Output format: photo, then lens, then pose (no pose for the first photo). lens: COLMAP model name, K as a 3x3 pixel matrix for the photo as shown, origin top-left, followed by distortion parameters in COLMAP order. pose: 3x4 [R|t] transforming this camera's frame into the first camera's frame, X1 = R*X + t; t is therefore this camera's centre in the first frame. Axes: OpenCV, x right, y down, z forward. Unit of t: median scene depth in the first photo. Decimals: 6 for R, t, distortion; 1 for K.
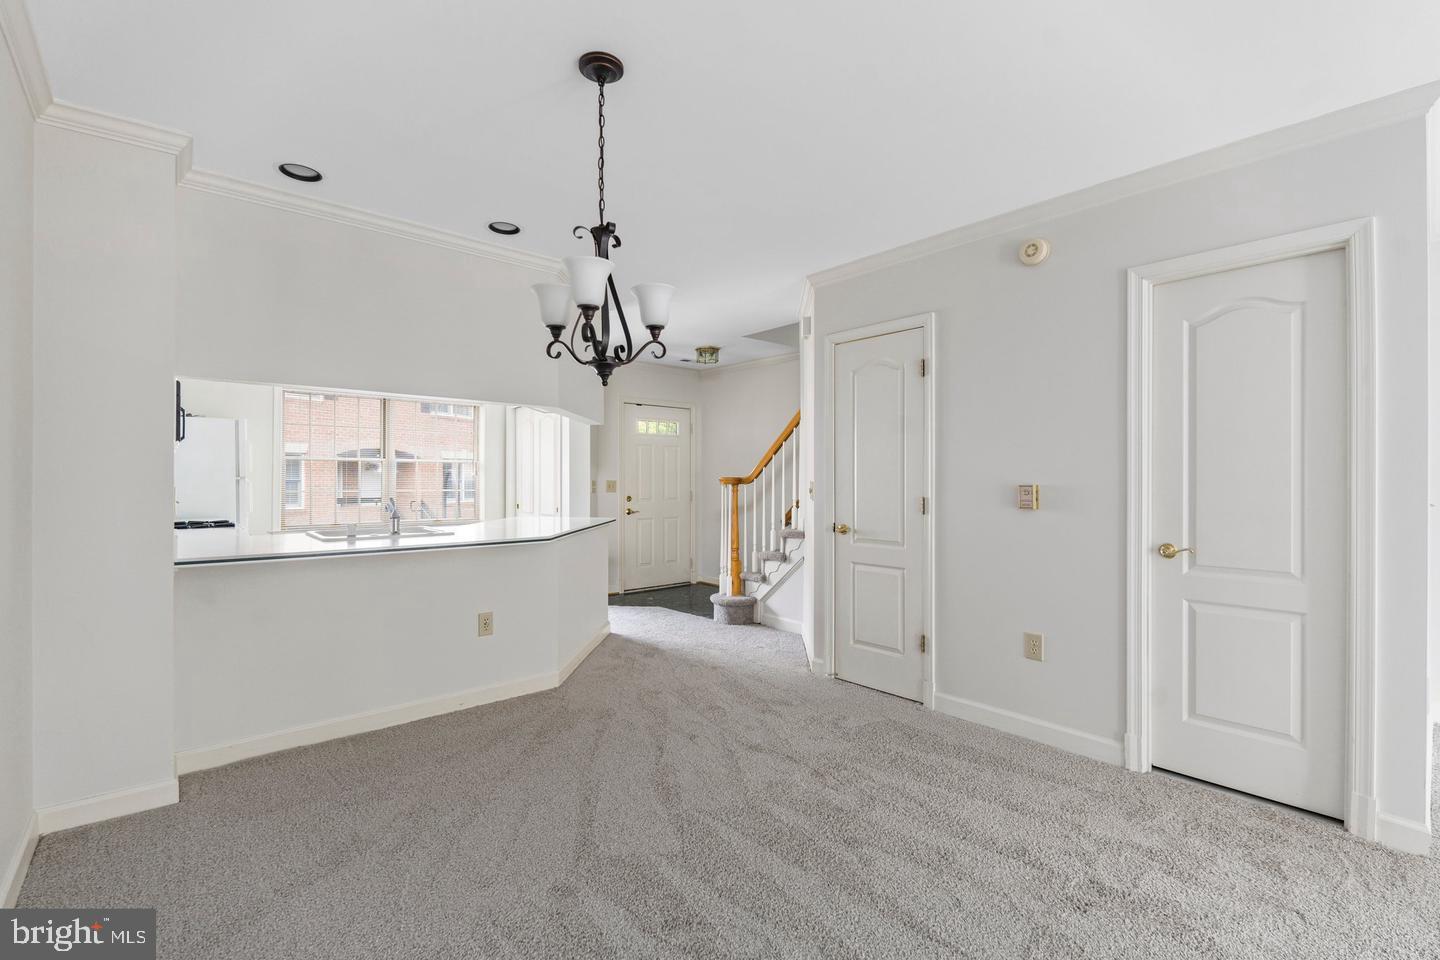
lens RADIAL K [[639.0, 0, 724.7], [0, 639.0, 479.2], [0, 0, 1]] dist [0.000597, -0.000412]
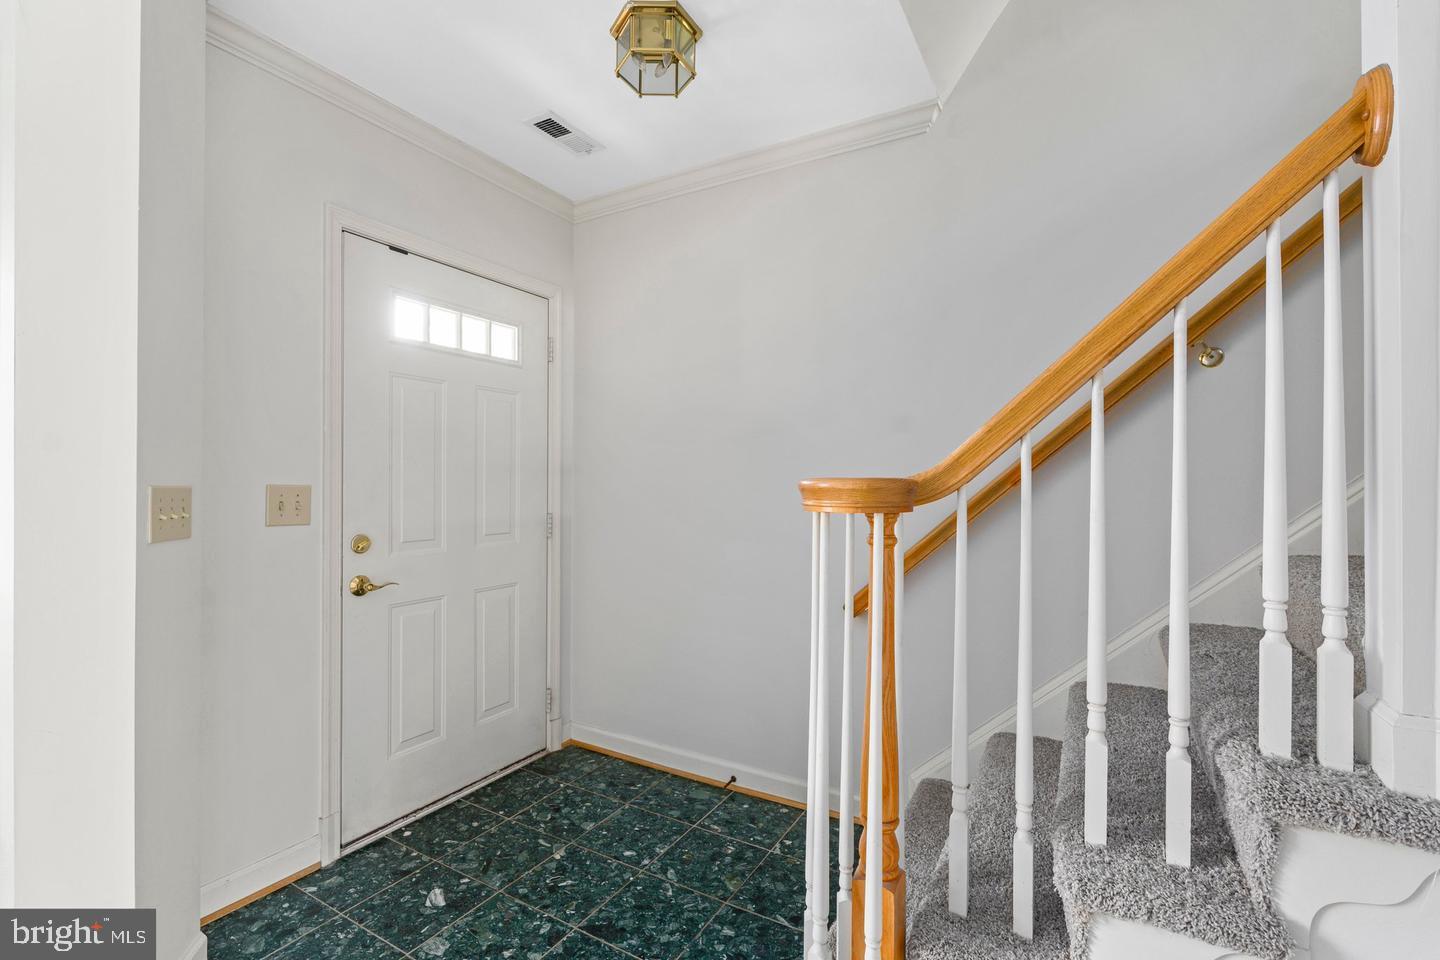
lens RADIAL K [[651.1, 0, 716.8], [0, 651.1, 482.5], [0, 0, 1]] dist [-0.006331, -0.000937]
pose [[0.953365, 0.004053, 0.301793, -0.107867], [-0.005630, 0.999975, 0.004355, -0.001997], [-0.301768, -0.005851, 0.953363, 0.867762]]
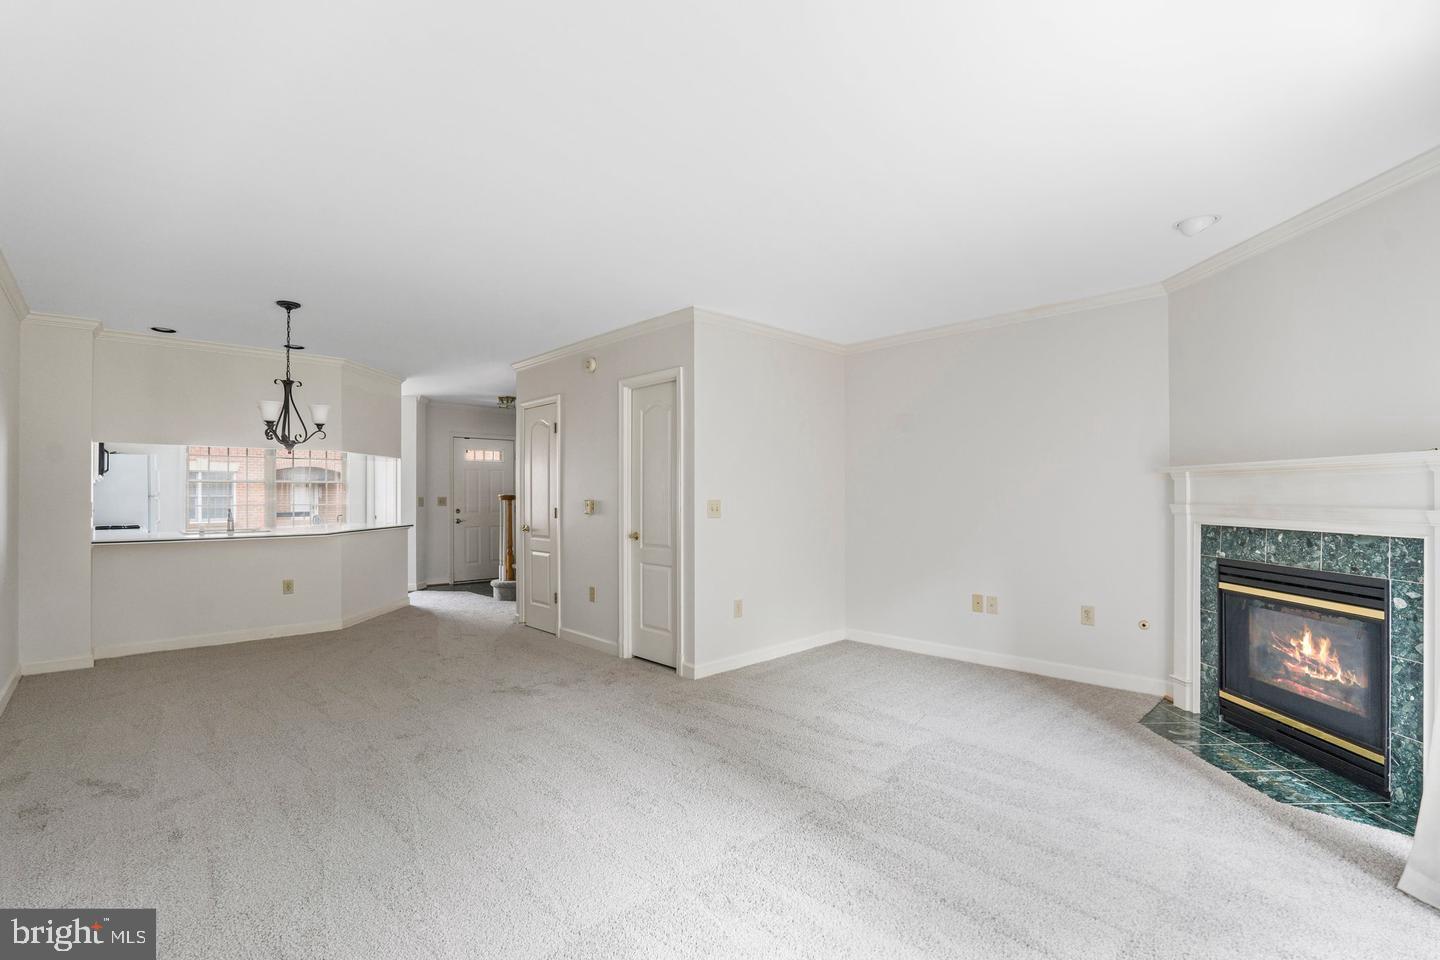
lens RADIAL K [[669.0, 0, 703.7], [0, 669.0, 486.0], [0, 0, 1]] dist [-0.011076, 0.000946]
pose [[0.999970, -0.002884, 0.007201, 0.448621], [0.002958, 0.999943, -0.010301, -0.005165], [-0.007171, 0.010322, 0.999921, -0.467467]]
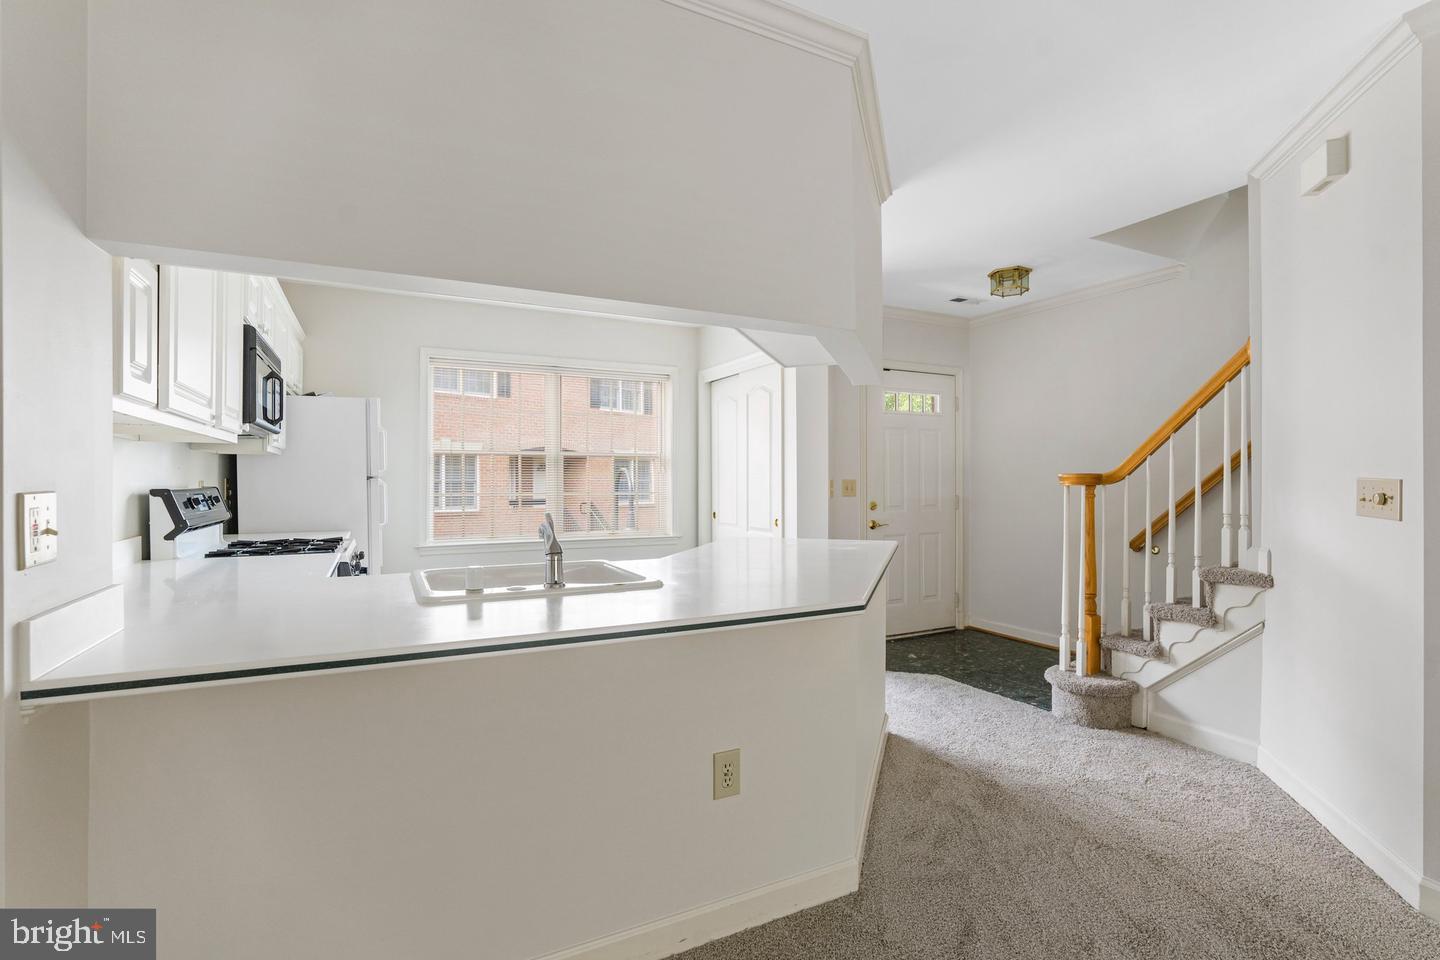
lens RADIAL K [[678.2, 0, 732.3], [0, 678.2, 482.8], [0, 0, 1]] dist [-0.001476, 0.000019]
pose [[0.972198, -0.002379, -0.234149, -0.168351], [0.003579, 0.999983, 0.004701, 0.001901], [0.234134, -0.005409, 0.972189, 0.339153]]
